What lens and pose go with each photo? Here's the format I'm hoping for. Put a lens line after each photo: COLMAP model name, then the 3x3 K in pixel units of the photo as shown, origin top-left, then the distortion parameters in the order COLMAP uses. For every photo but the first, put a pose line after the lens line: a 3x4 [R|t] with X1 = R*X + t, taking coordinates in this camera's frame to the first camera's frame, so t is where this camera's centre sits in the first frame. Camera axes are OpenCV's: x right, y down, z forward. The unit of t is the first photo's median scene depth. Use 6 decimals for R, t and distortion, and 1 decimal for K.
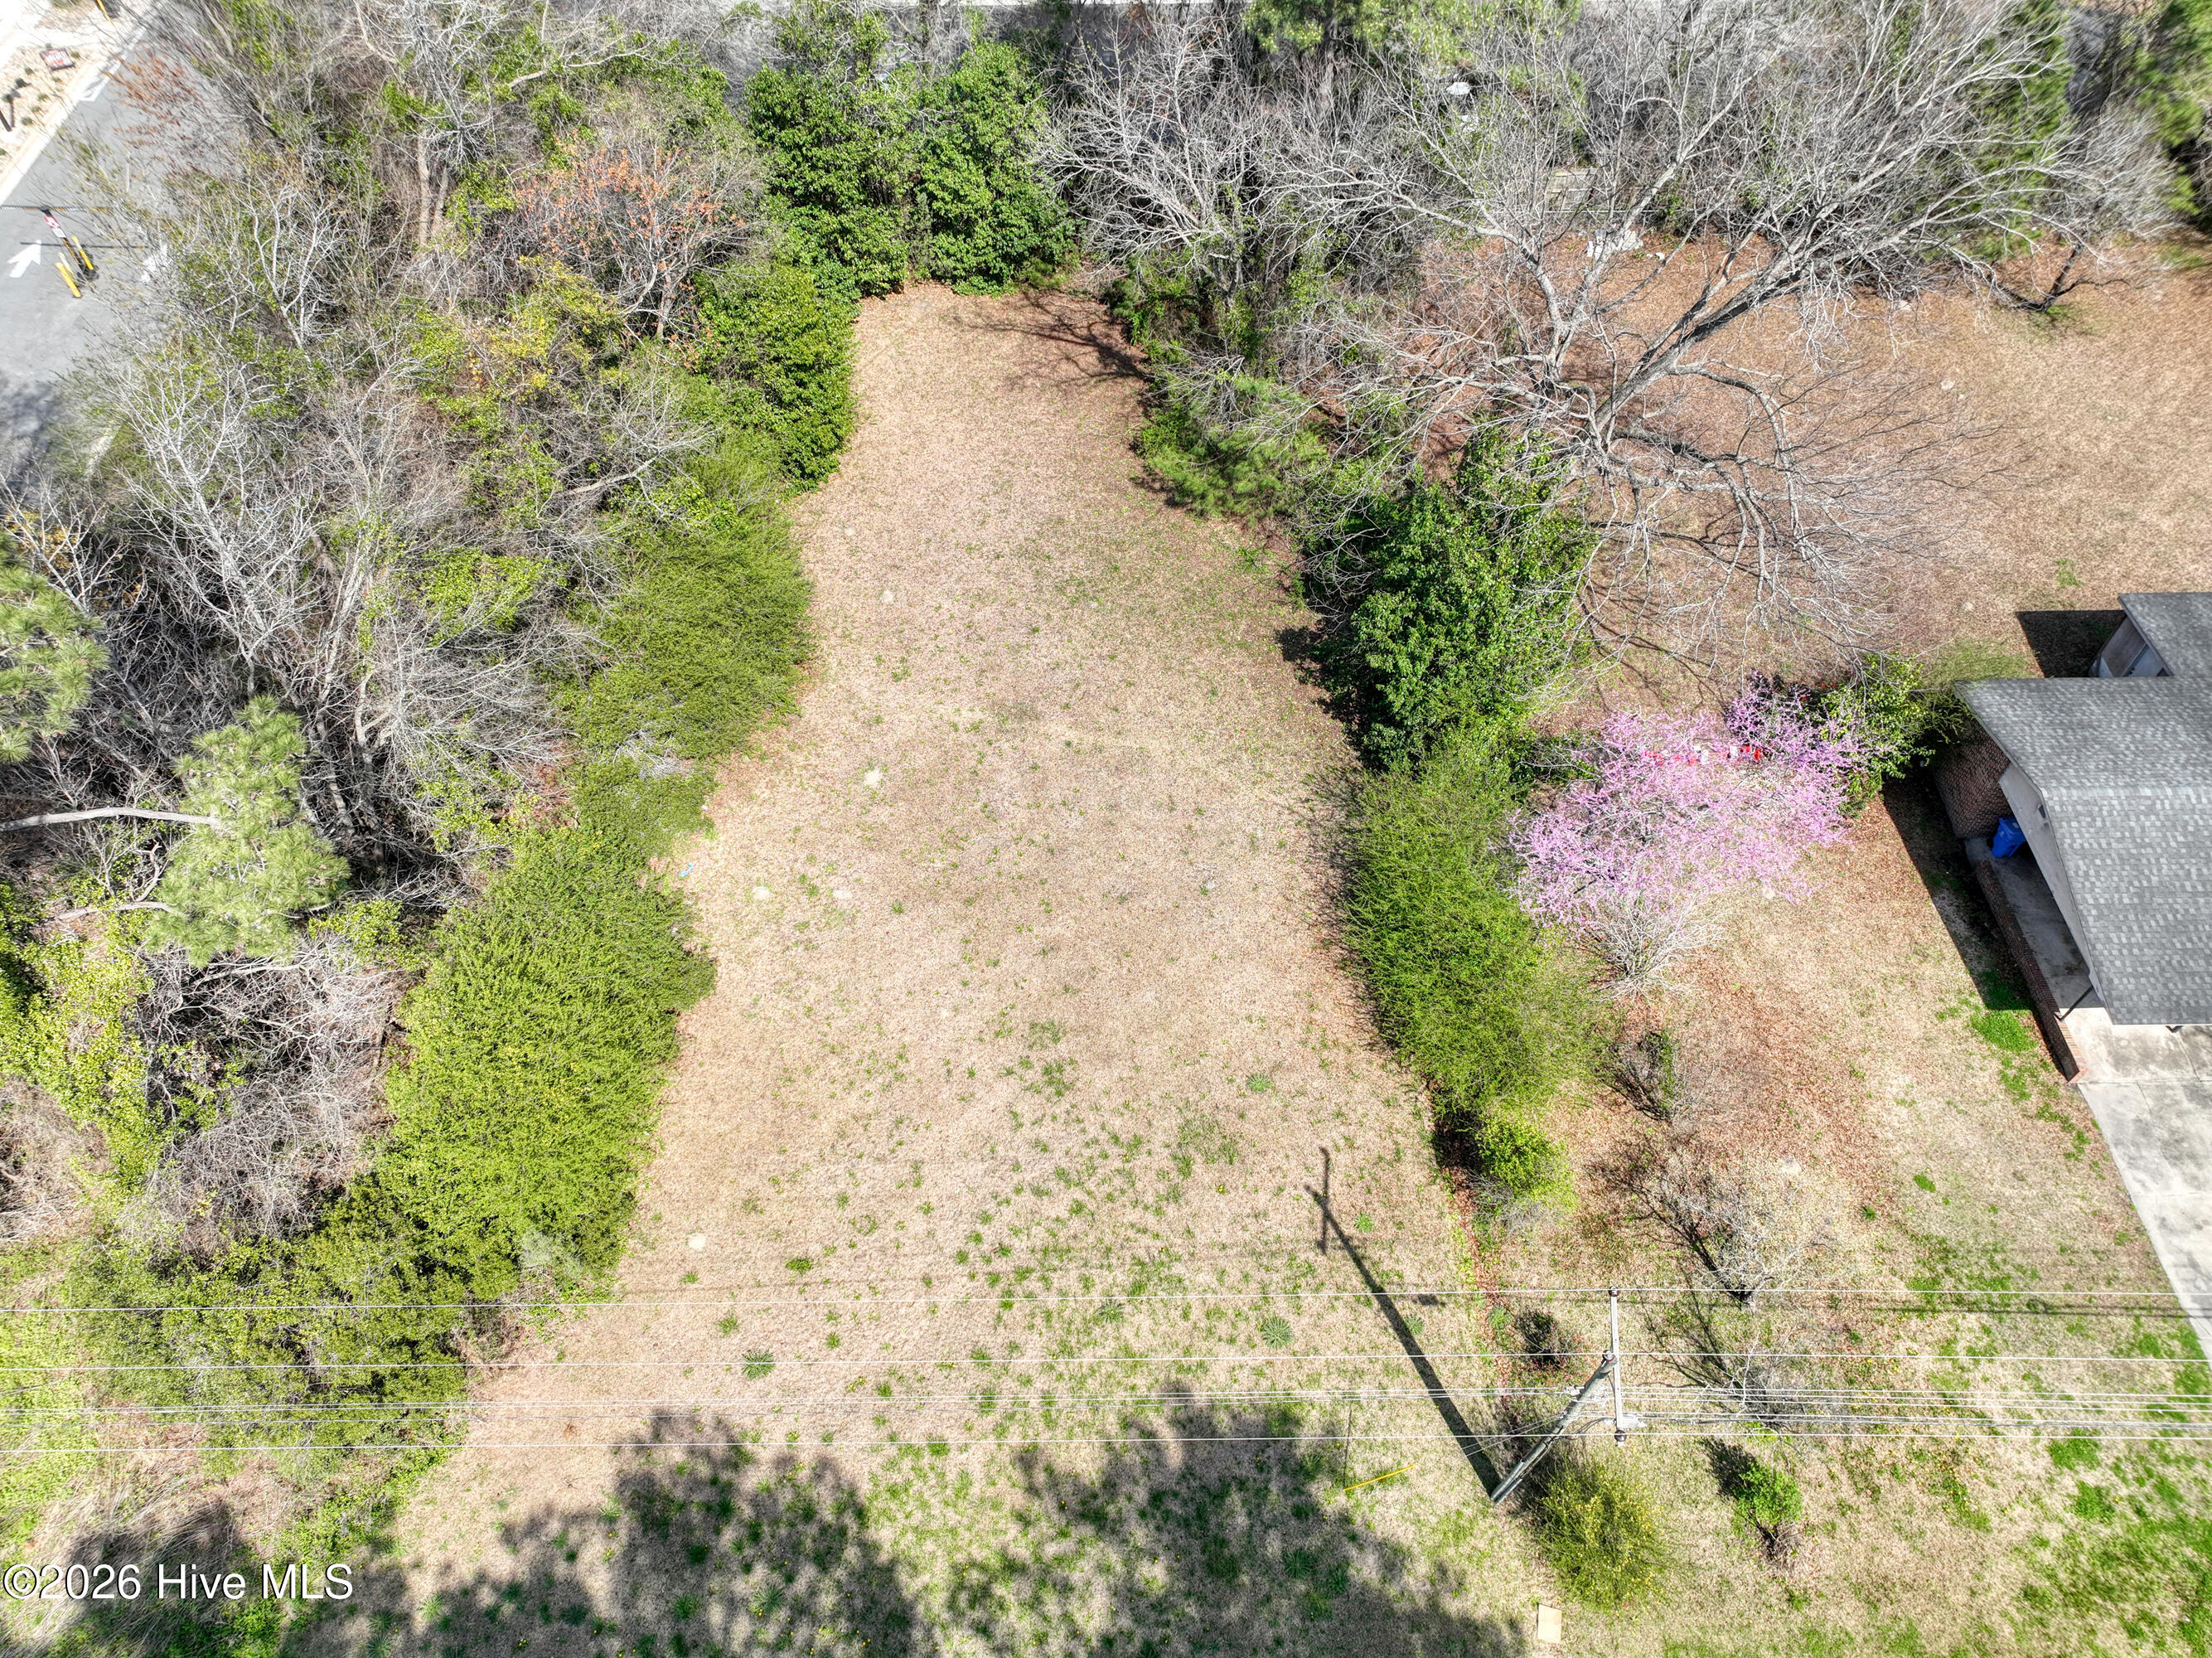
lens RADIAL K [[1549.6, 0, 1108.3], [0, 1549.6, 827.4], [0, 0, 1]] dist [-0.001948, 0.018113]
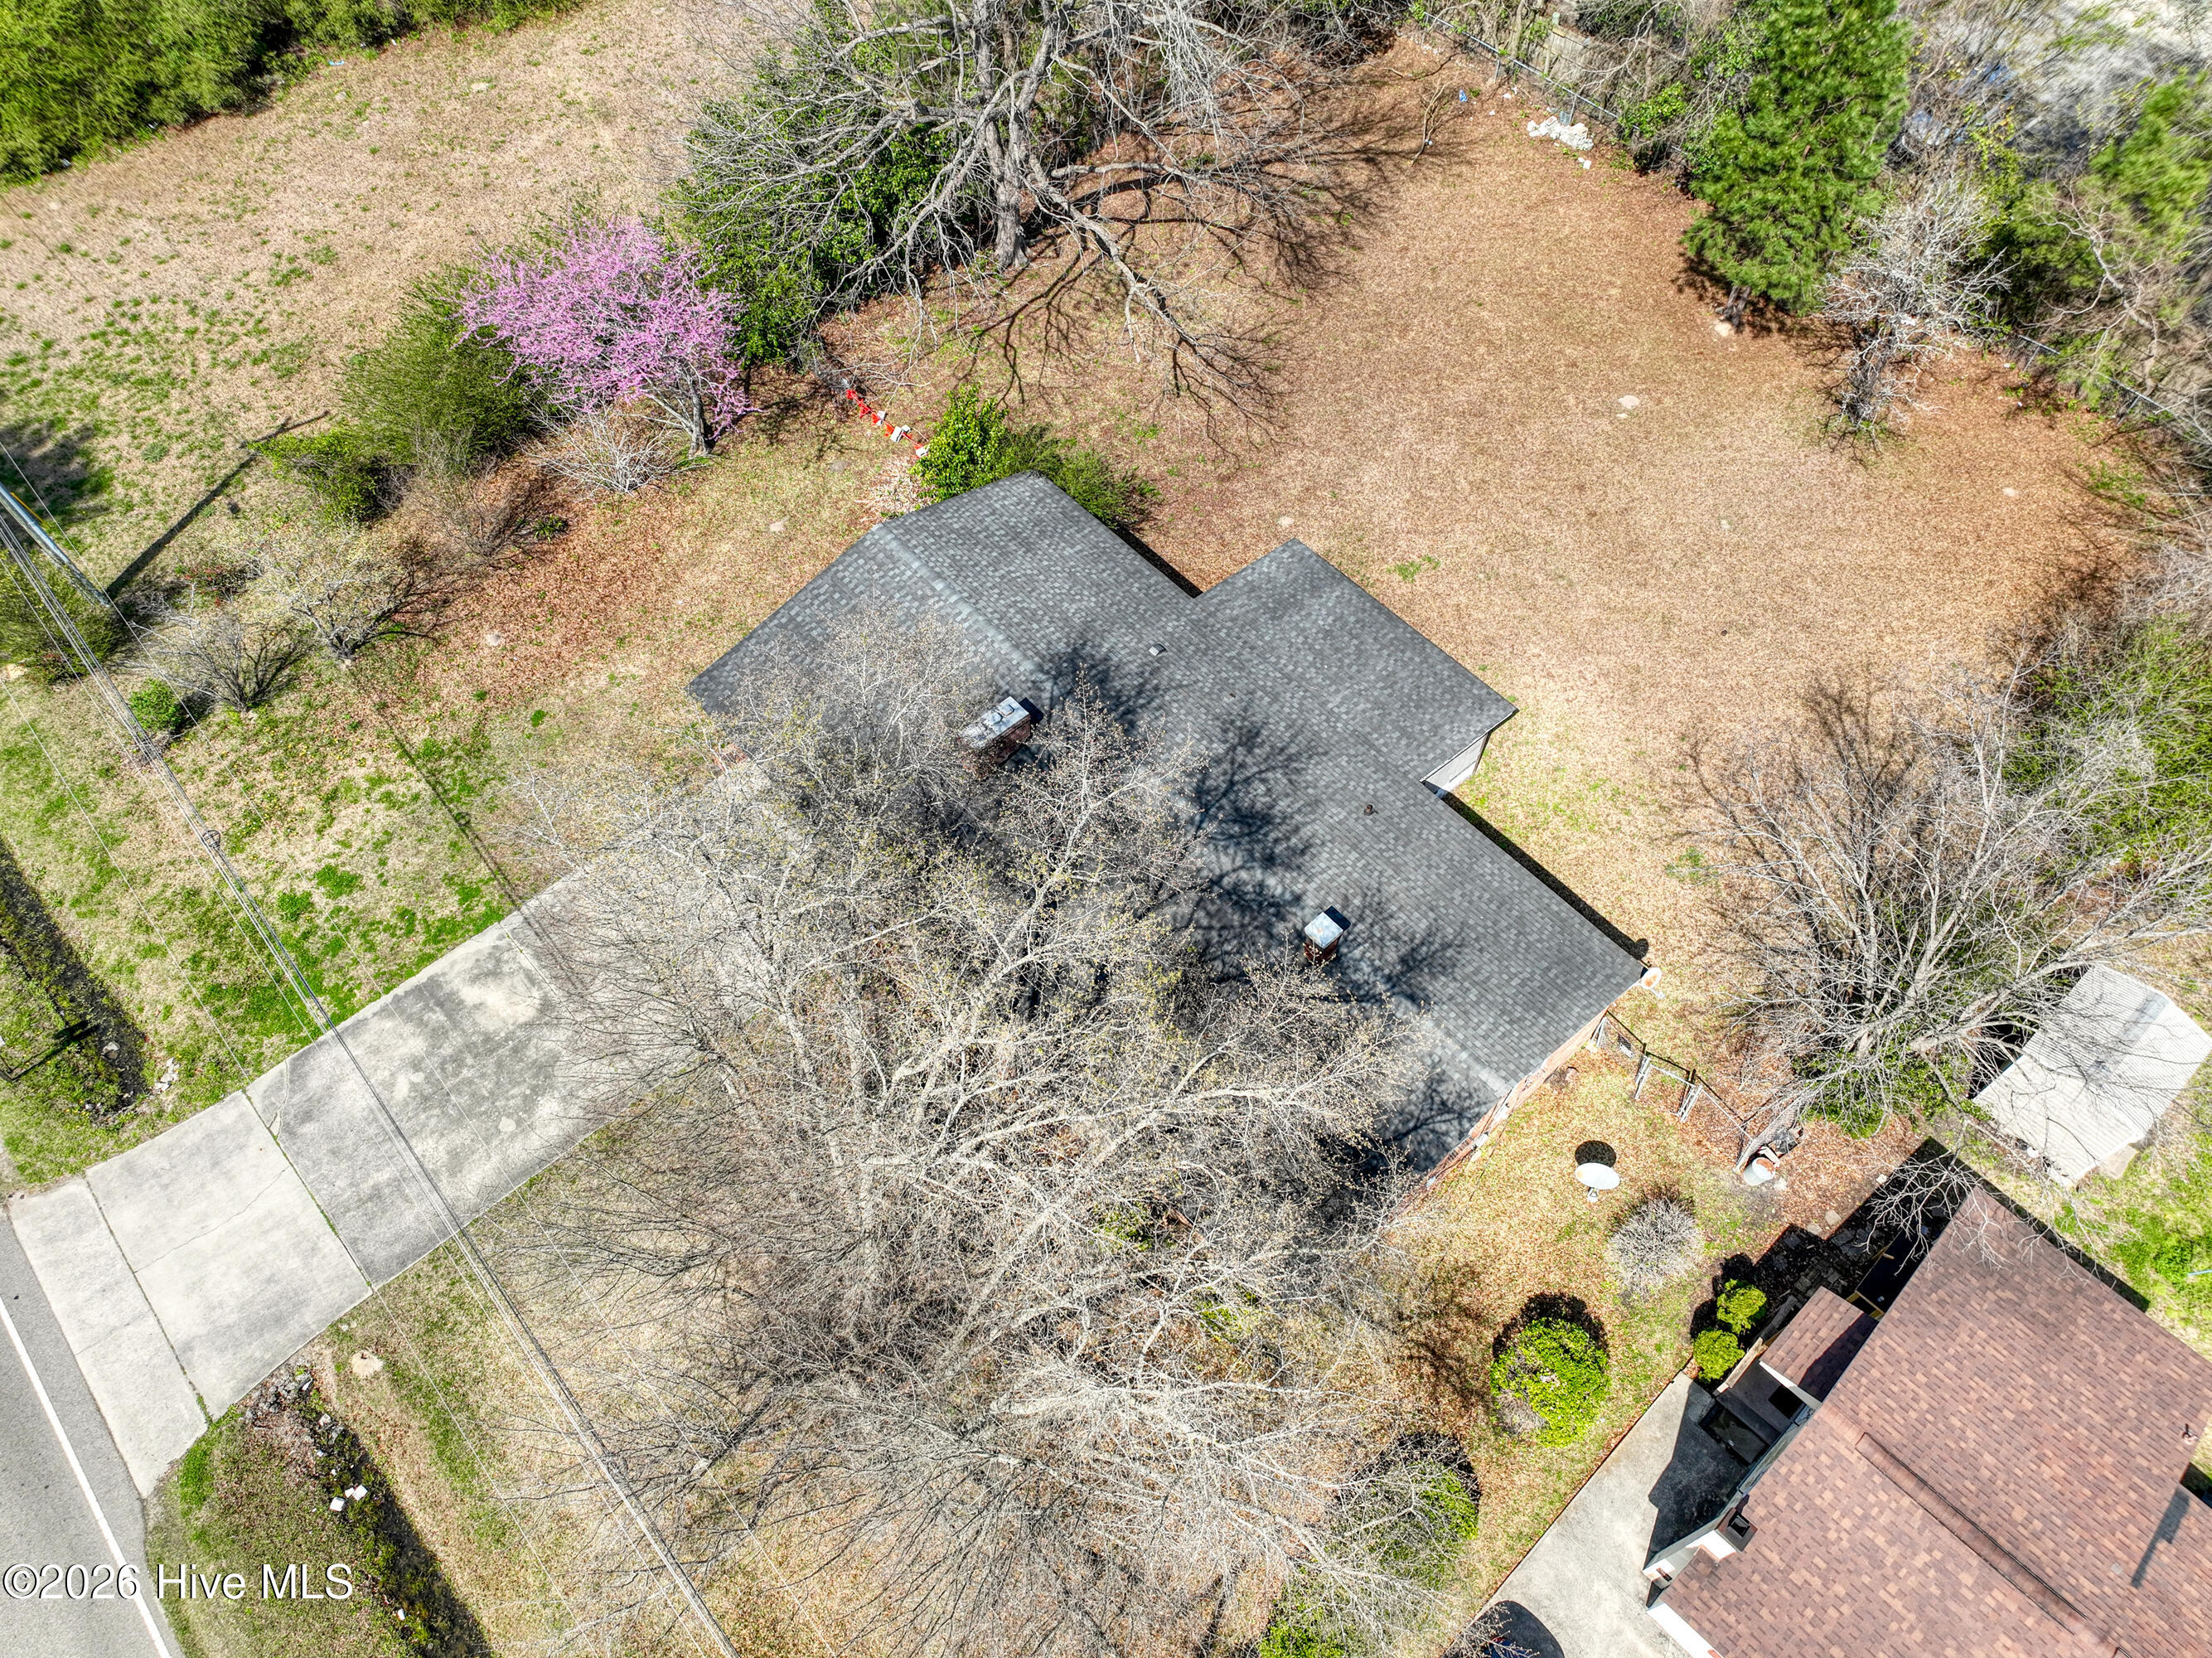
lens RADIAL K [[1549.6, 0, 1111.4], [0, 1549.6, 829.1], [0, 0, 1]] dist [-0.001948, 0.018113]
pose [[0.651534, 0.635200, -0.414758, 1.241781], [-0.602707, 0.765440, 0.225490, -0.188201], [0.460704, 0.103063, 0.881550, 0.235107]]
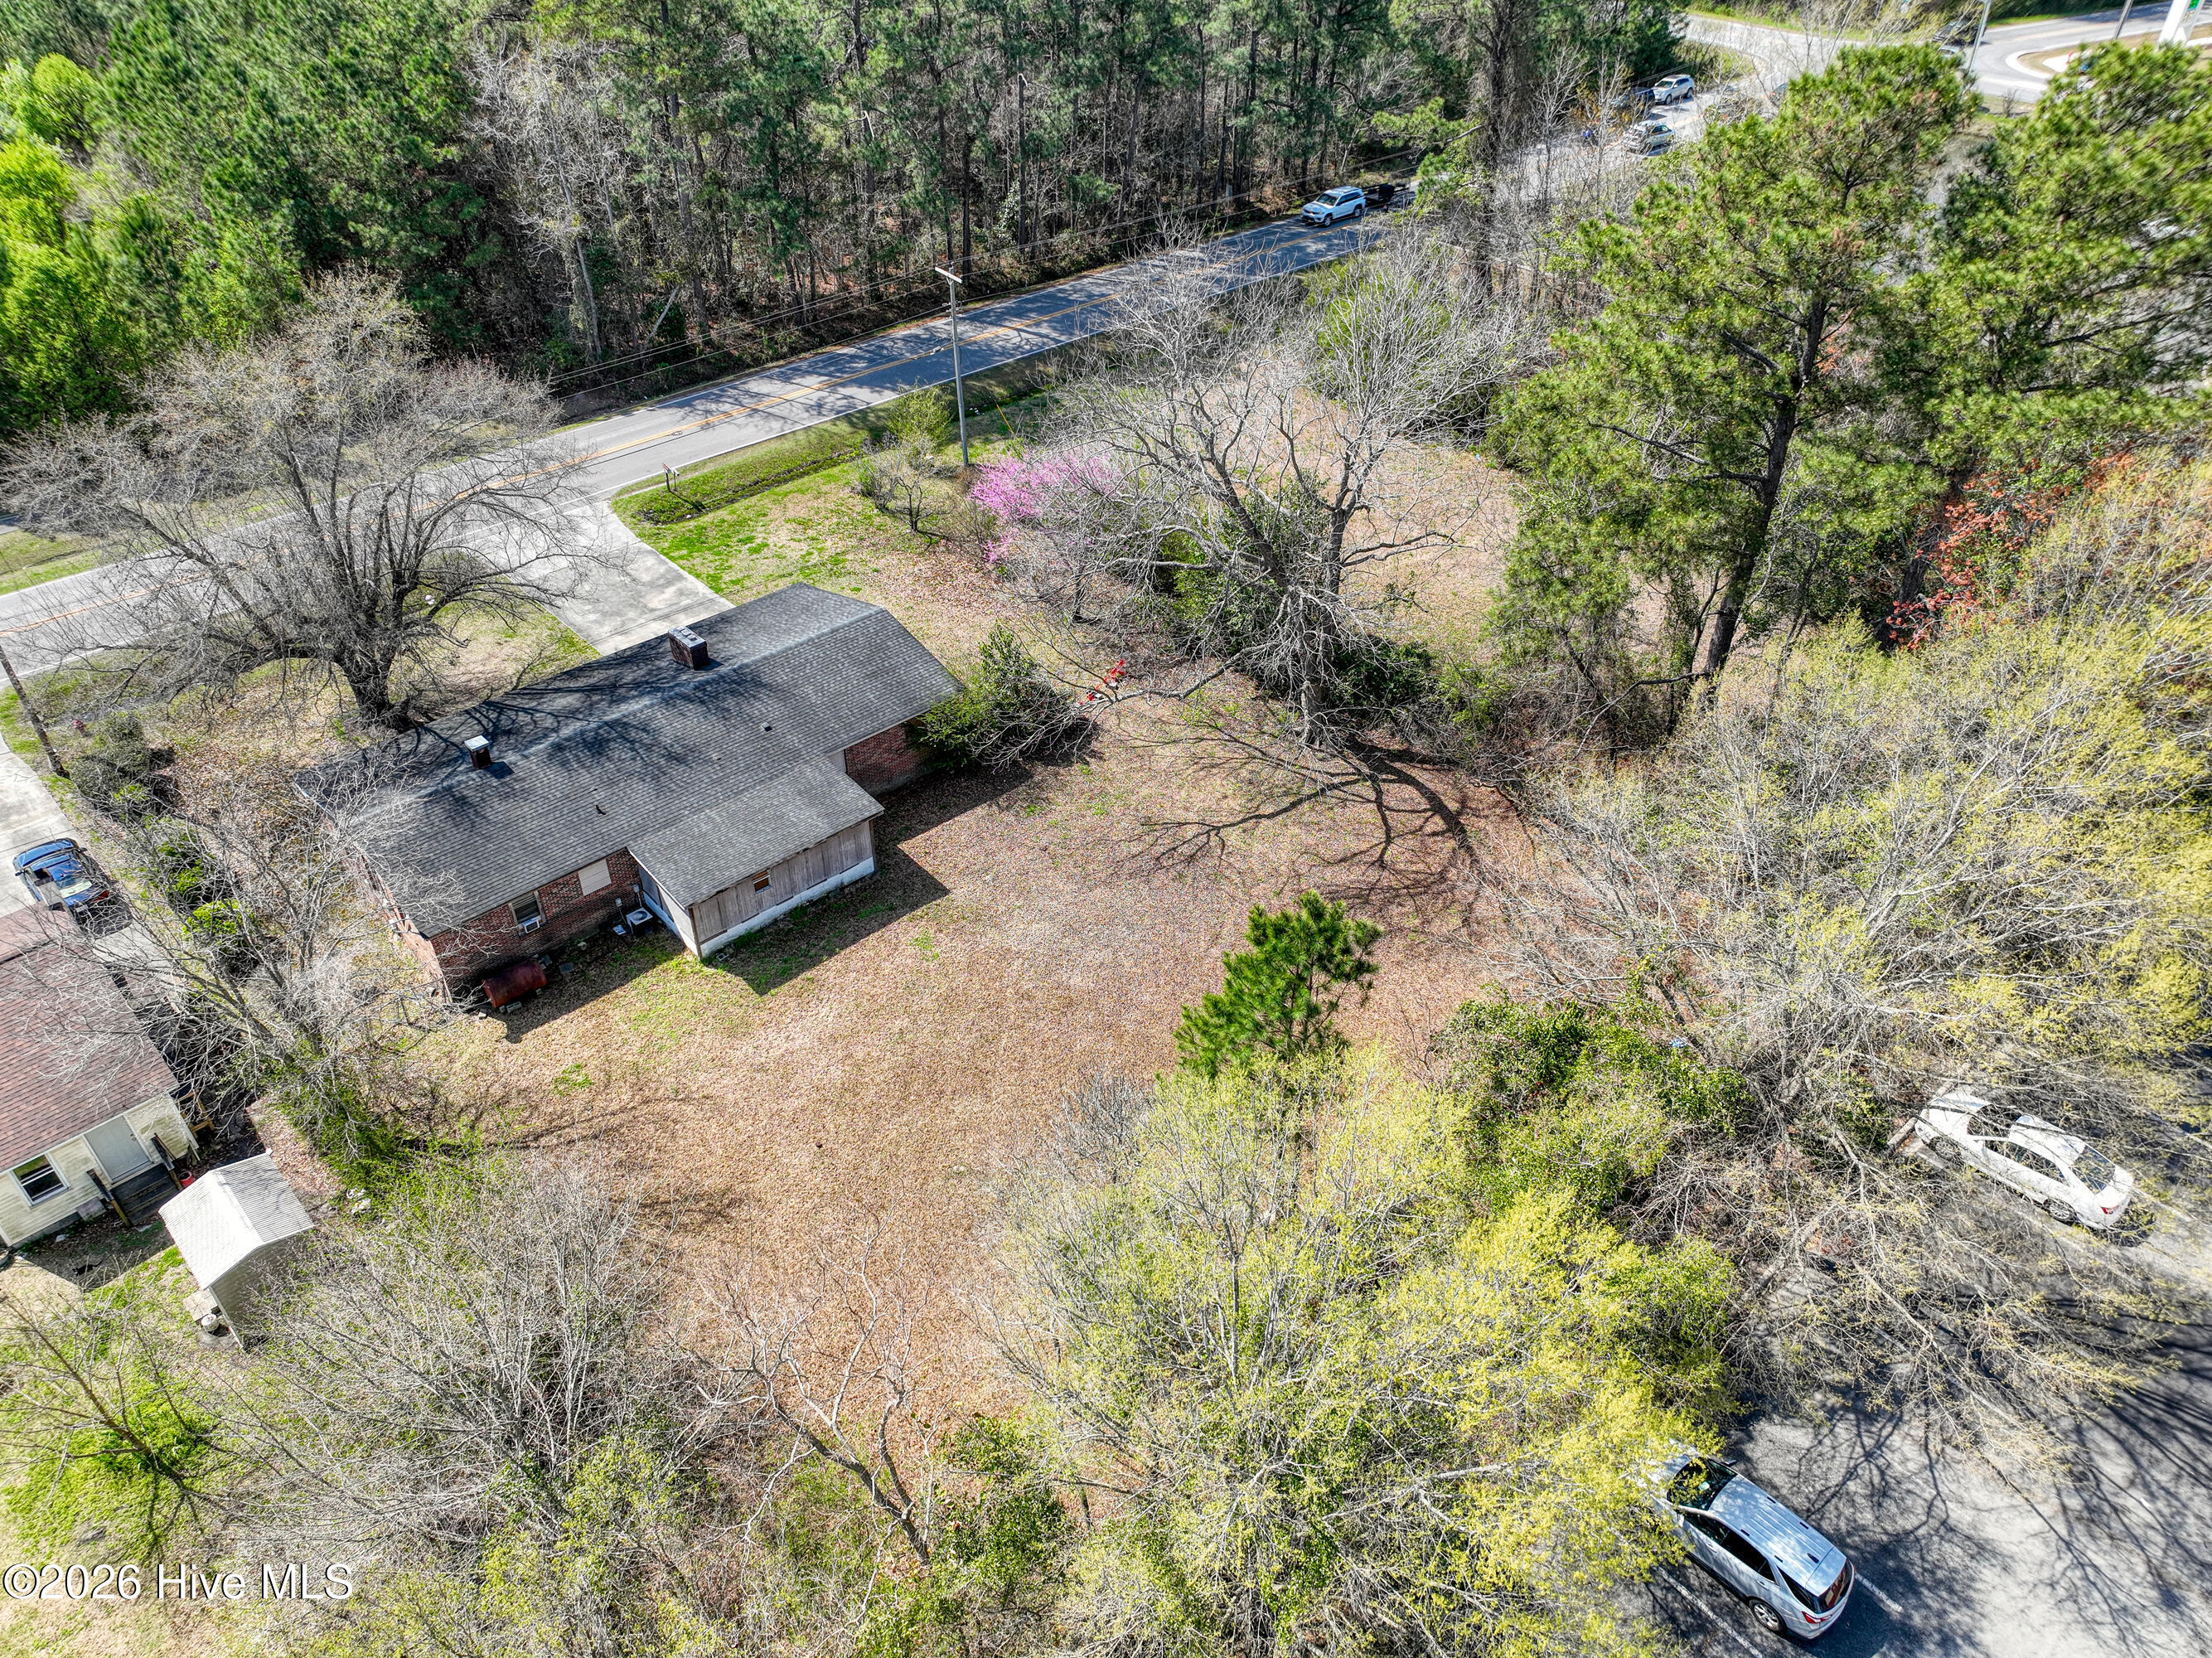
lens RADIAL K [[1549.6, 0, 1114.2], [0, 1549.6, 837.3], [0, 0, 1]] dist [-0.001948, 0.018113]
pose [[-0.754360, 0.408004, -0.514270, 1.310546], [-0.520452, 0.105741, 0.847319, -1.396133], [0.400089, 0.906836, 0.132580, 1.109516]]
